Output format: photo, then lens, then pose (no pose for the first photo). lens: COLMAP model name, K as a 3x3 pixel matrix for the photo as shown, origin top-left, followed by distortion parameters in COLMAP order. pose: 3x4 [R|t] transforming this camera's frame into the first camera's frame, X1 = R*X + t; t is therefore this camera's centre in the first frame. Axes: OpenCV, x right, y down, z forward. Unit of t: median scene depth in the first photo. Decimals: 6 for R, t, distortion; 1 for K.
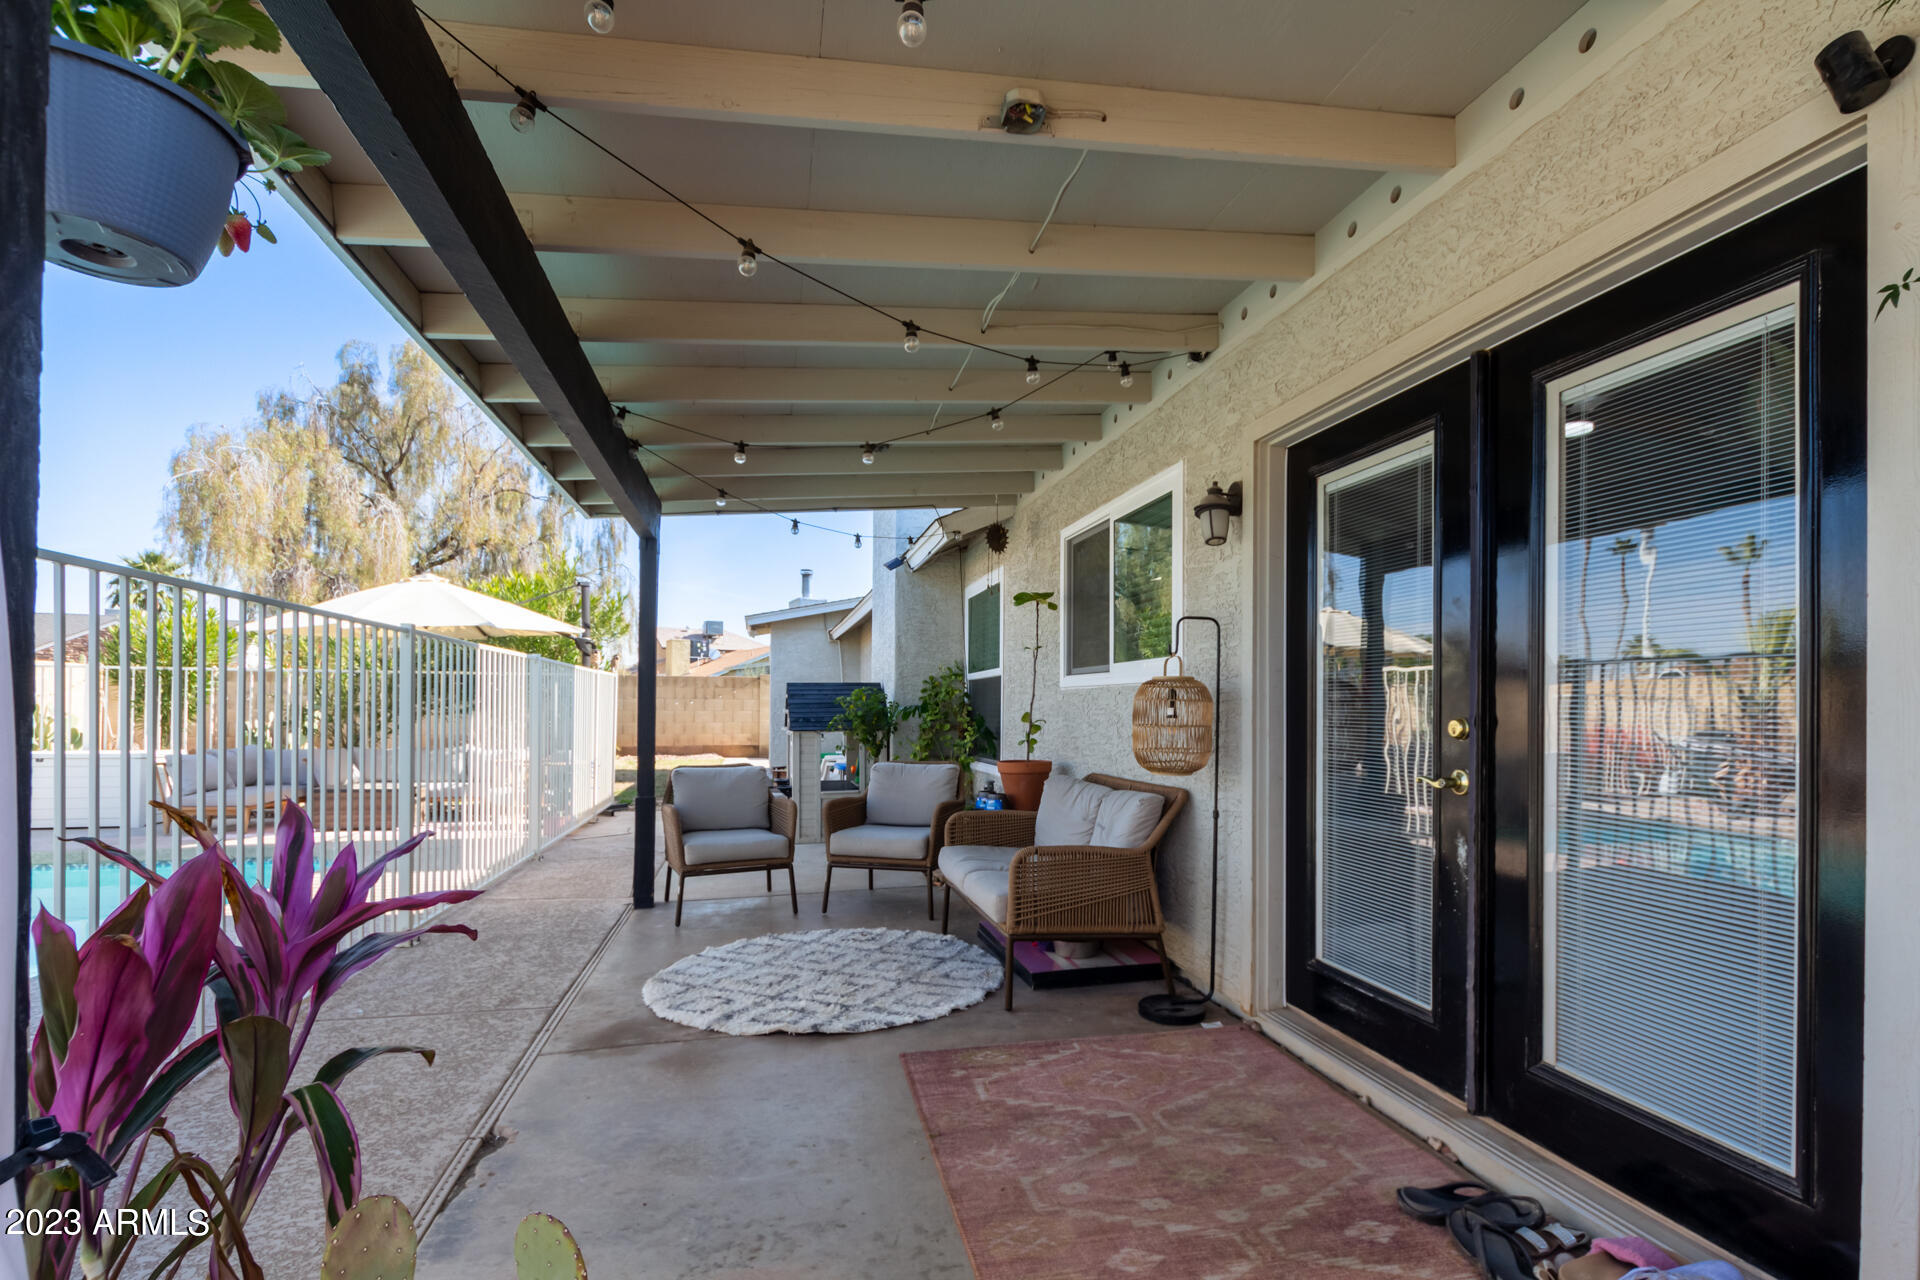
lens RADIAL K [[894.9, 0, 966.6], [0, 894.9, 695.2], [0, 0, 1]] dist [0.003454, 0.000191]
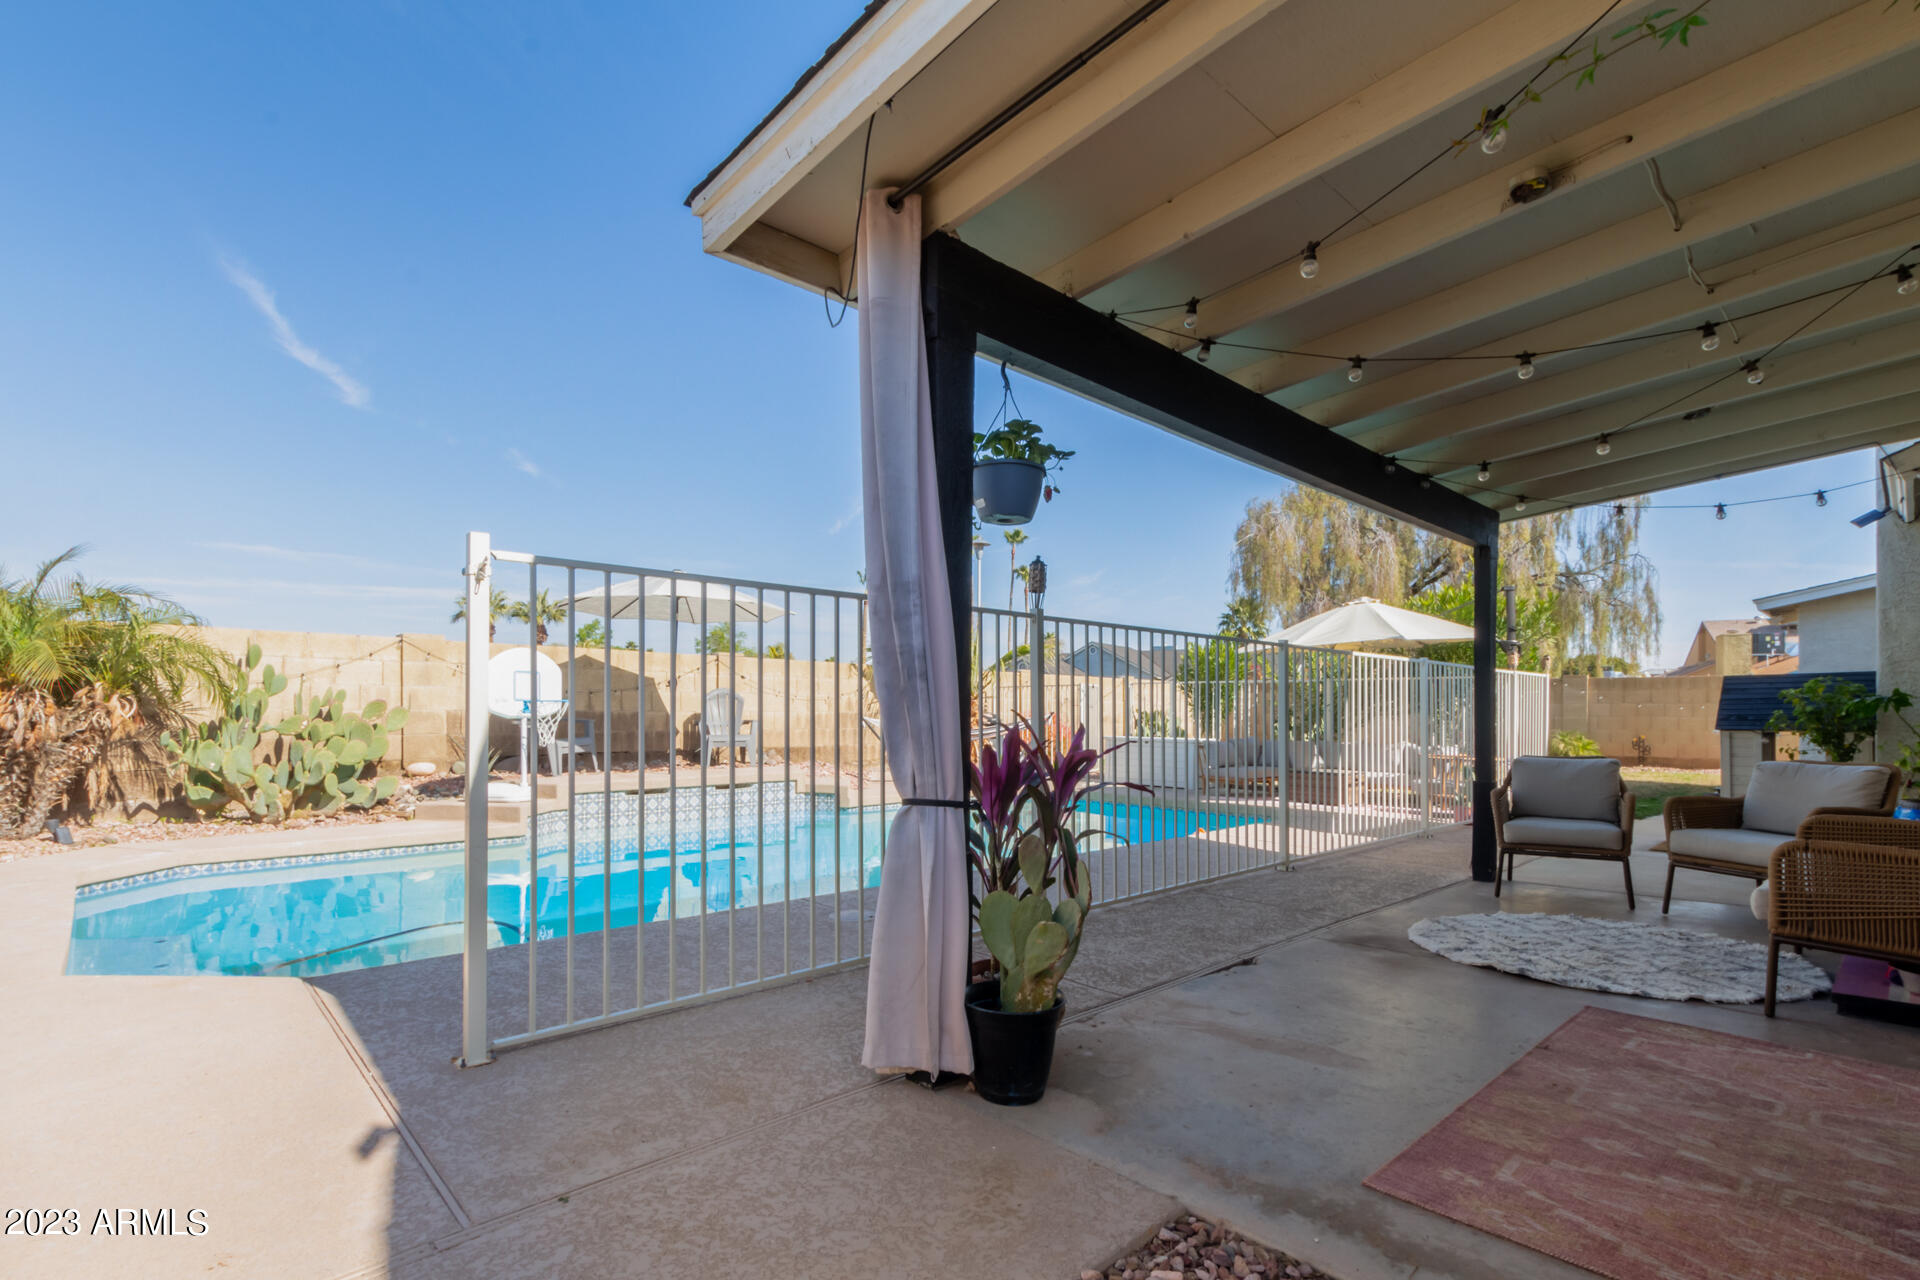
lens RADIAL K [[894.9, 0, 966.6], [0, 894.9, 695.2], [0, 0, 1]] dist [0.003454, 0.000191]
pose [[0.502956, -0.019108, -0.864101, 0.410393], [0.007565, 0.999815, -0.017706, 0.033670], [0.864279, 0.002369, 0.503007, -0.157548]]
